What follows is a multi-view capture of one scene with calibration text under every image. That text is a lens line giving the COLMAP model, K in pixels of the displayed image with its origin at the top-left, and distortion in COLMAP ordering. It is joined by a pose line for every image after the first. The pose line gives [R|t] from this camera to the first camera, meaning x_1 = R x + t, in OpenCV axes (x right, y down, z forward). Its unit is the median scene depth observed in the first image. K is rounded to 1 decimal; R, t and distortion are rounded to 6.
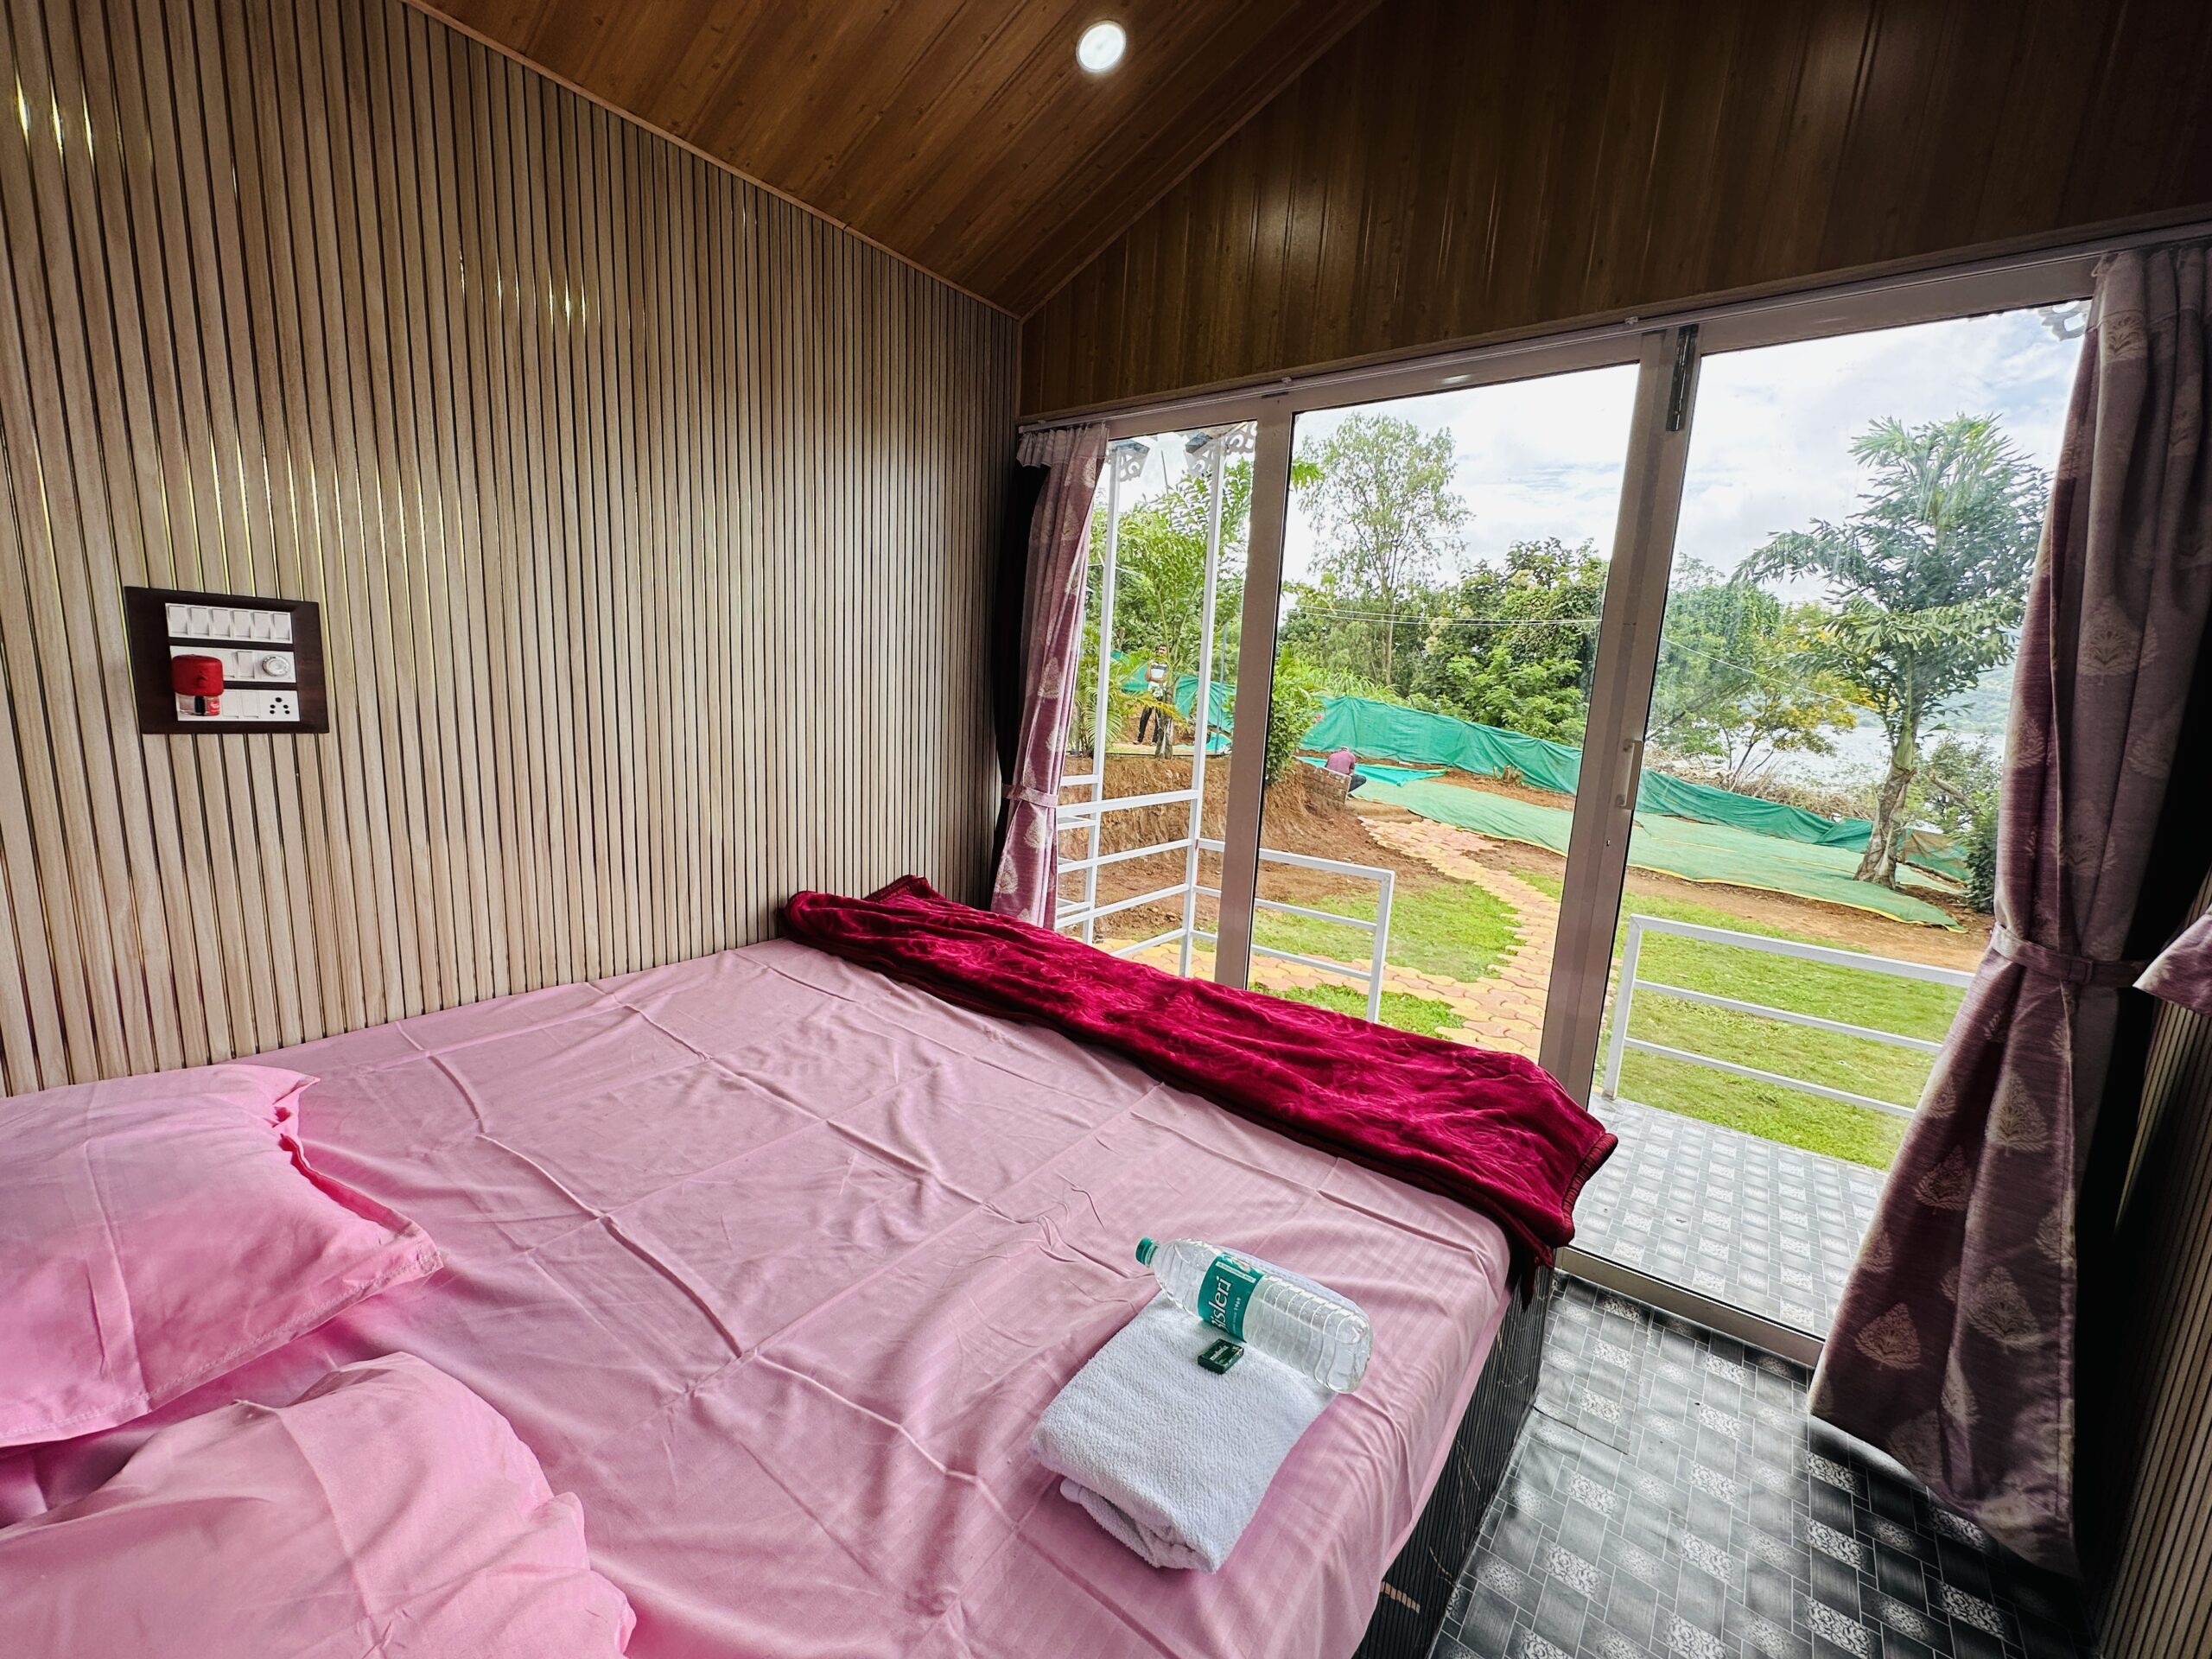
lens RADIAL K [[893.4, 0, 1091.8], [0, 893.4, 826.8], [0, 0, 1]] dist [0.021005, 0.000336]
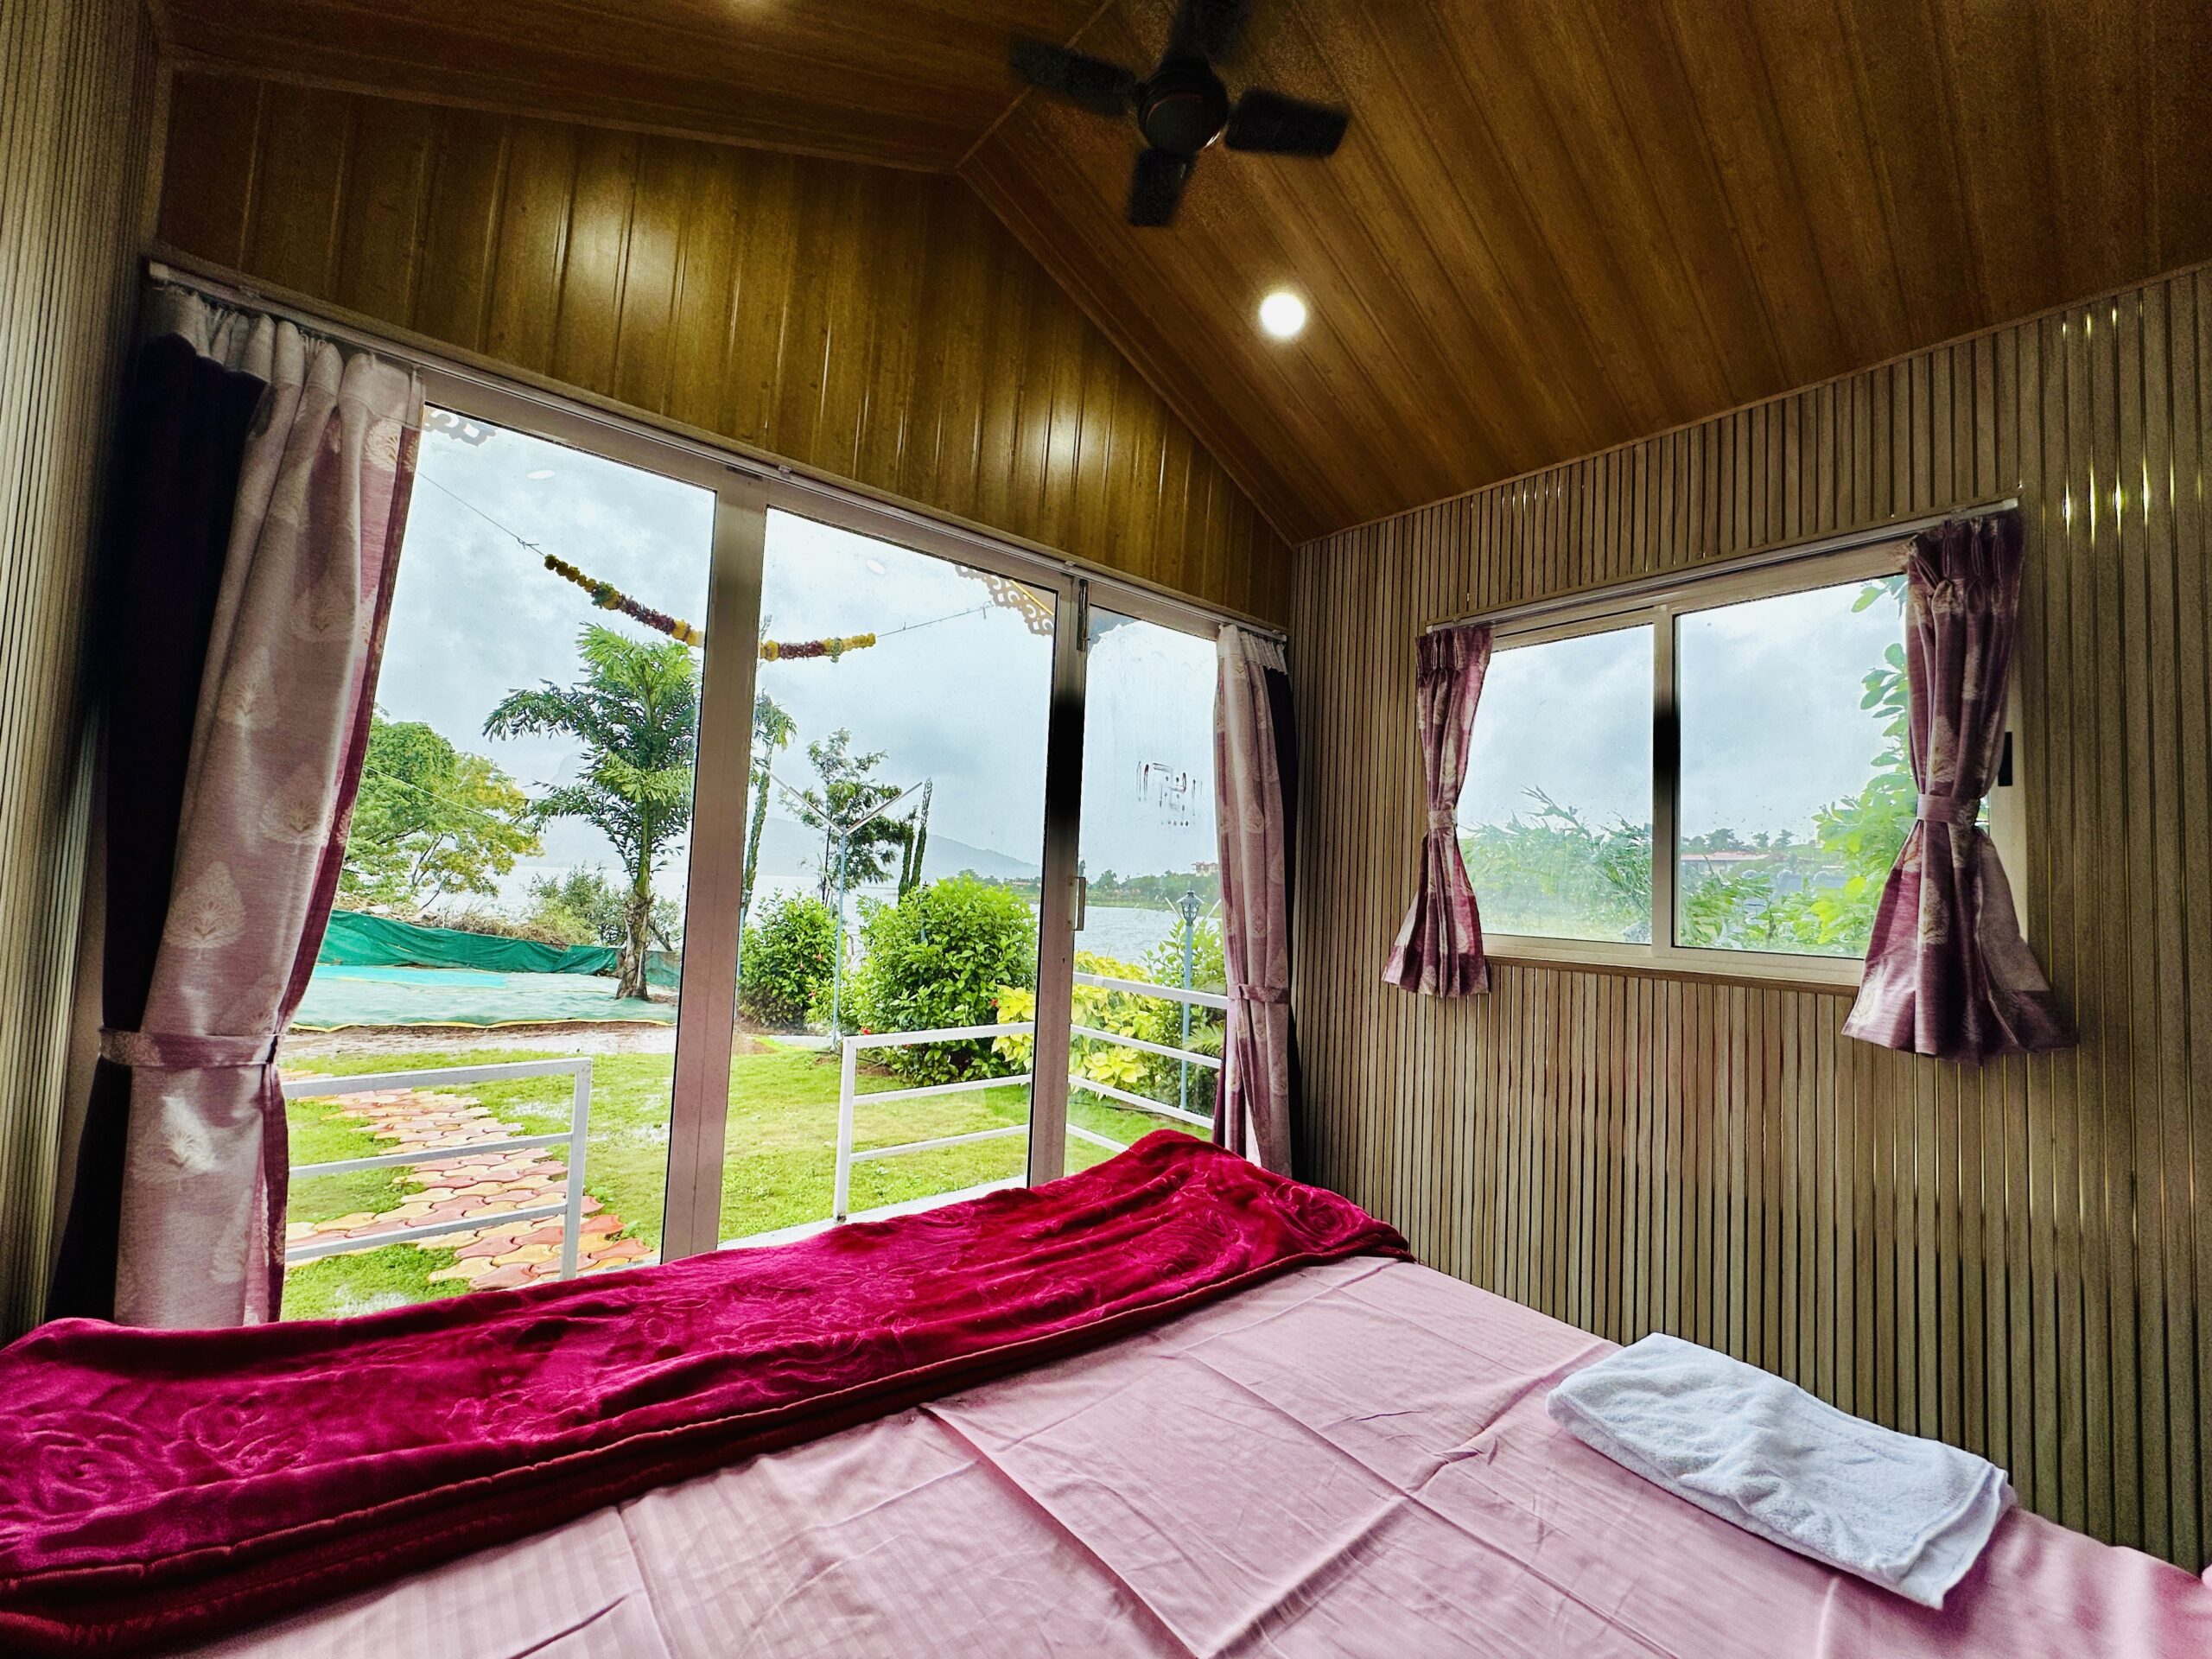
lens RADIAL K [[893.4, 0, 1091.8], [0, 893.4, 826.8], [0, 0, 1]] dist [0.021005, 0.000336]
pose [[0.234381, 0.015435, 0.972022, -0.127041], [0.134156, 0.989794, -0.048066, -0.020294], [-0.962844, 0.141669, 0.229918, 0.137567]]
